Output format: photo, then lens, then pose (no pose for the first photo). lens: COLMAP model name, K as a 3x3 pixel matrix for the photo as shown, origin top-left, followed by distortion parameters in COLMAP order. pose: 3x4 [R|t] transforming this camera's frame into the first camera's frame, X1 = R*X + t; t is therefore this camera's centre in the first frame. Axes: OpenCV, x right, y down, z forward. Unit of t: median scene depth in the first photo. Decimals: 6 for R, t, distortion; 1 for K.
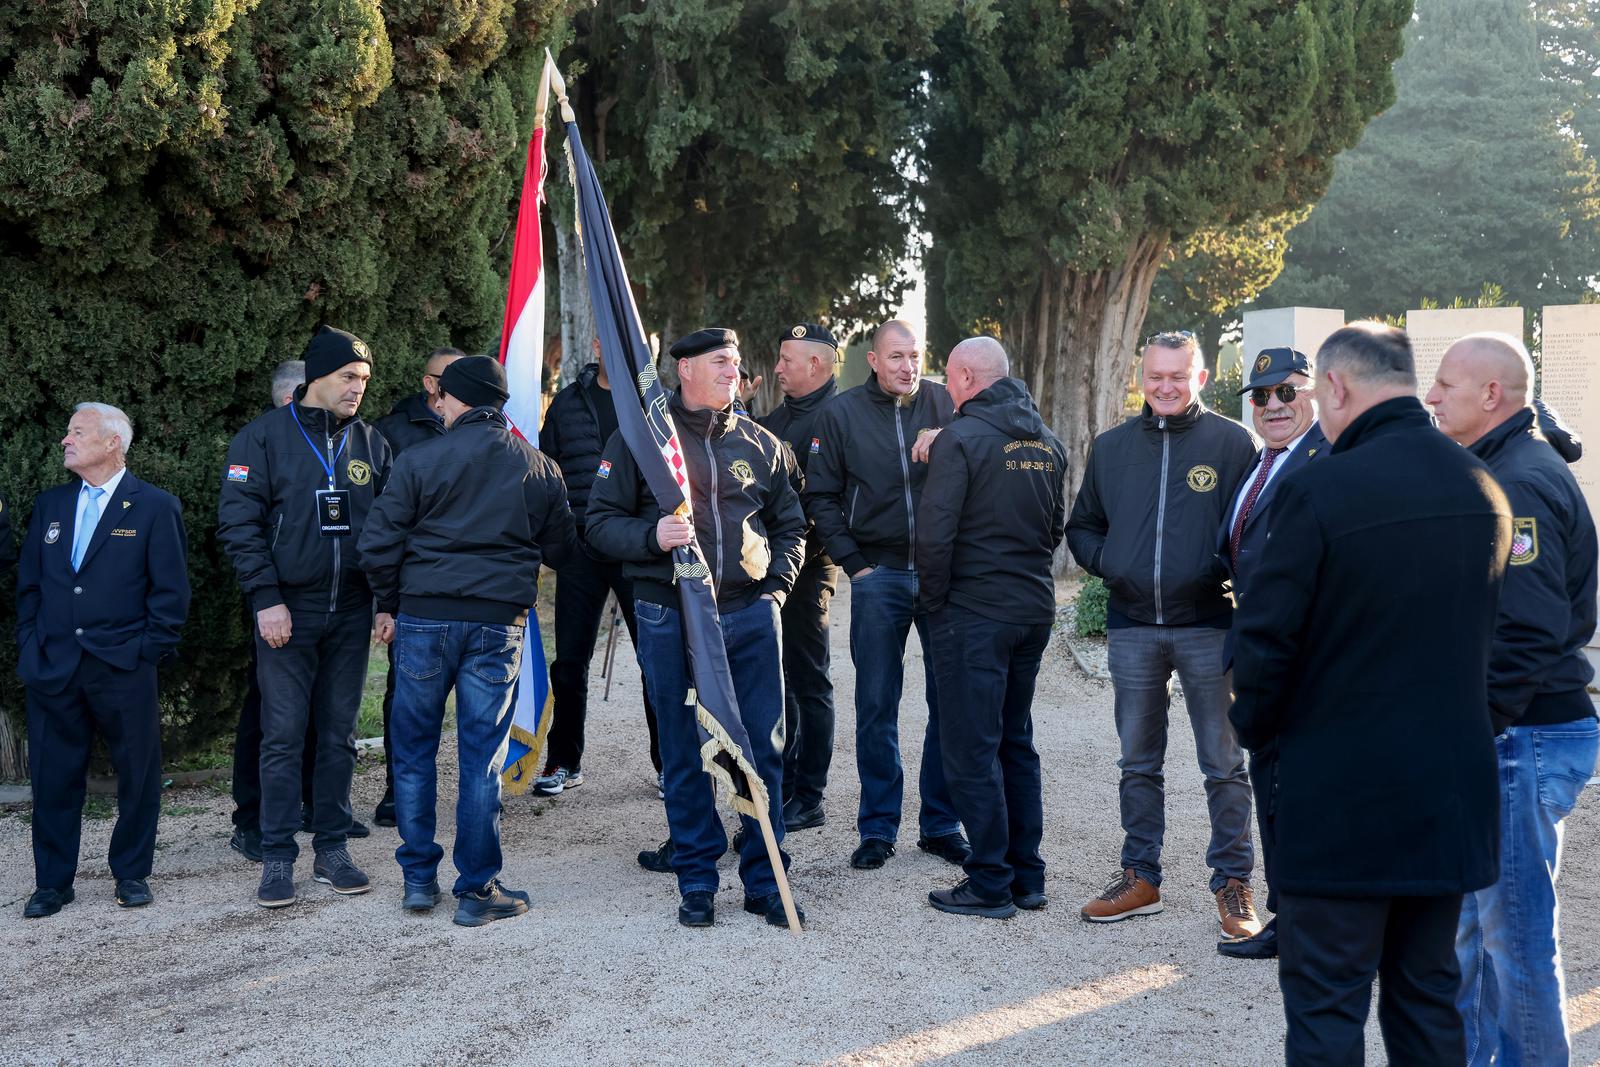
lens RADIAL K [[2012.6, 0, 789.7], [0, 2012.6, 518.1], [0, 0, 1]] dist [0.110156, 0.250556]
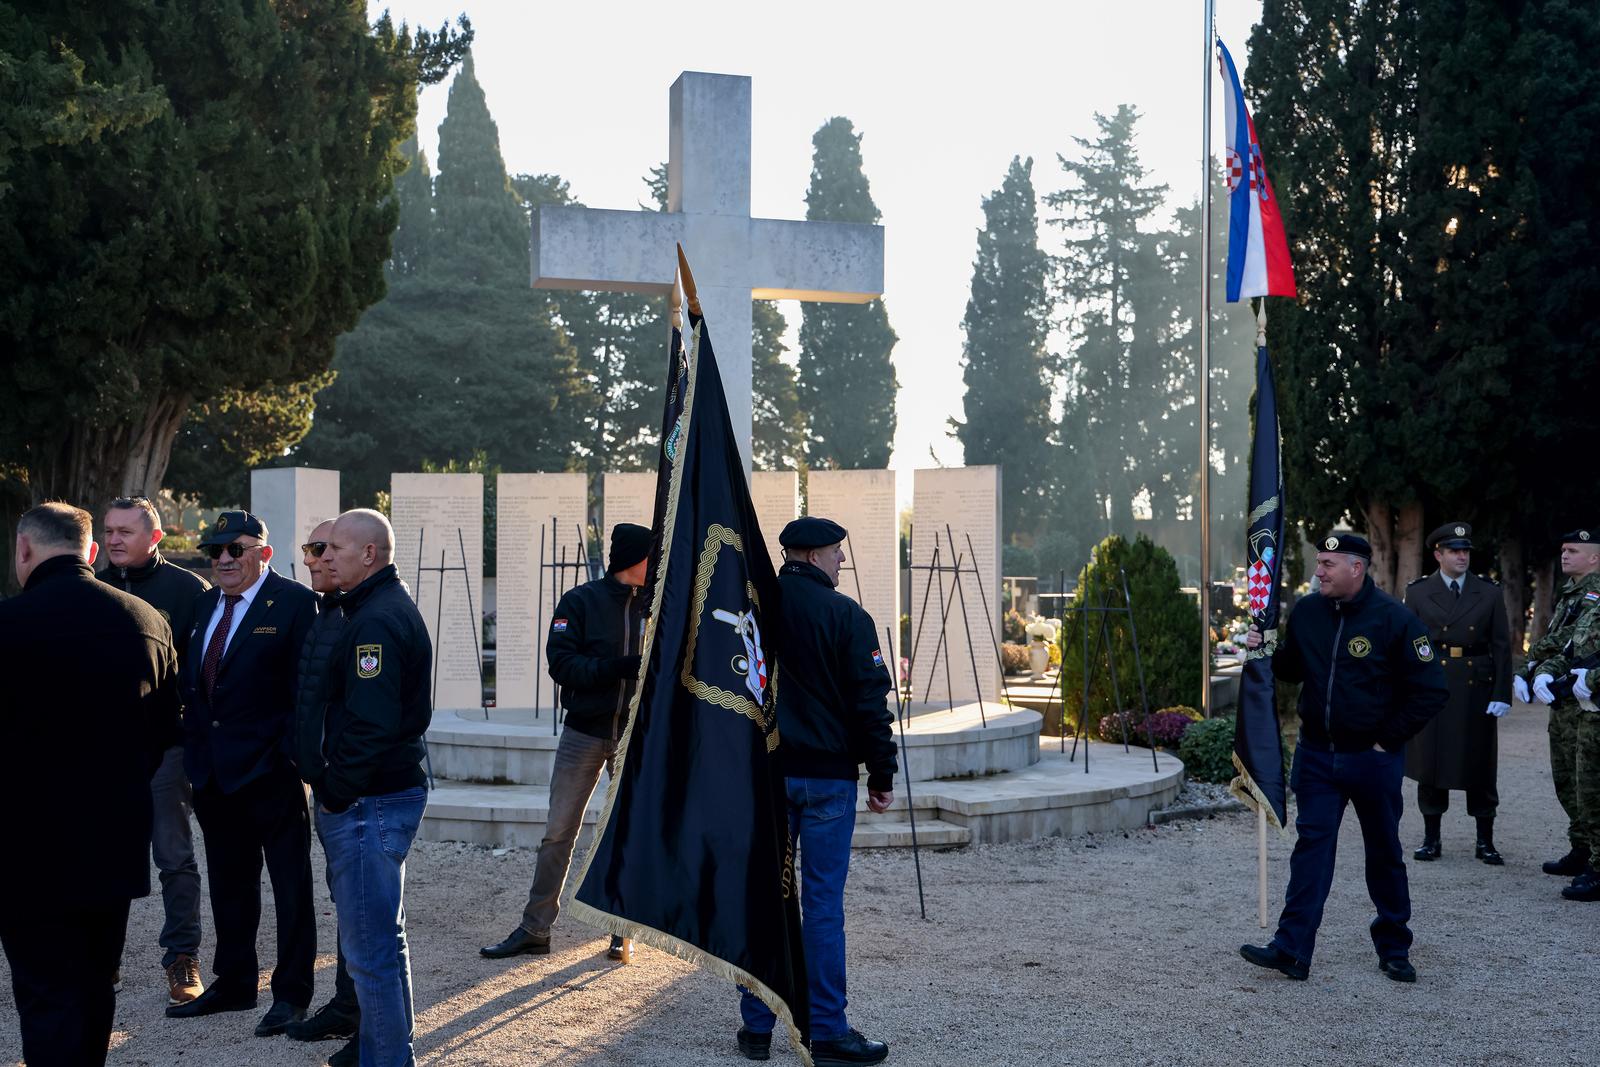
lens RADIAL K [[1936.6, 0, 800.0], [0, 1936.6, 533.5], [0, 0, 1]] dist [0.114909, 0.206724]
pose [[0.895404, 0.008185, 0.445180, 0.010608], [0.019056, 0.998210, -0.056682, 0.001454], [-0.444847, 0.059237, 0.893645, -0.100168]]
